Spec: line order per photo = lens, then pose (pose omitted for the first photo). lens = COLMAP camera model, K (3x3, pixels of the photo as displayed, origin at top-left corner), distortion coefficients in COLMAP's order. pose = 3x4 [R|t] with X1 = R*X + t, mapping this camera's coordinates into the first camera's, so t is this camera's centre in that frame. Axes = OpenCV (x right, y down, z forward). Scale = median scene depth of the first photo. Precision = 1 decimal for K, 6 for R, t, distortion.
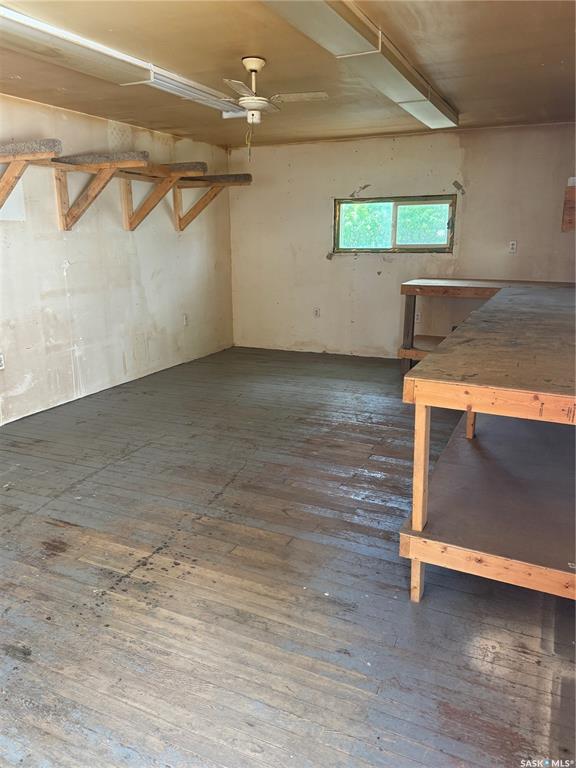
lens RADIAL K [[590.4, 0, 289.3], [0, 590.4, 382.0], [0, 0, 1]] dist [0.057596, -0.057457]
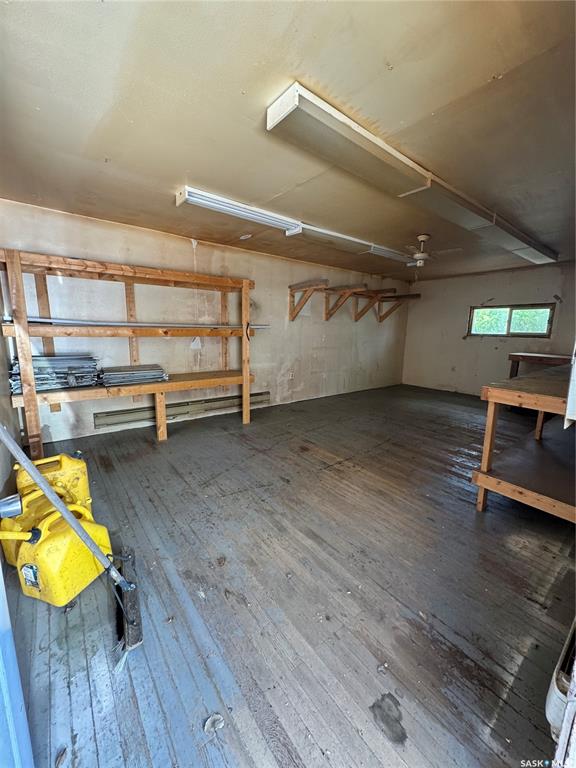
lens RADIAL K [[305.2, 0, 289.9], [0, 305.2, 382.3], [0, 0, 1]] dist [0.000159, -0.000756]
pose [[0.892353, 0.097960, -0.440580, 0.038949], [-0.129100, 0.990776, -0.041187, 0.053142], [0.432481, 0.093633, 0.896768, -0.078836]]
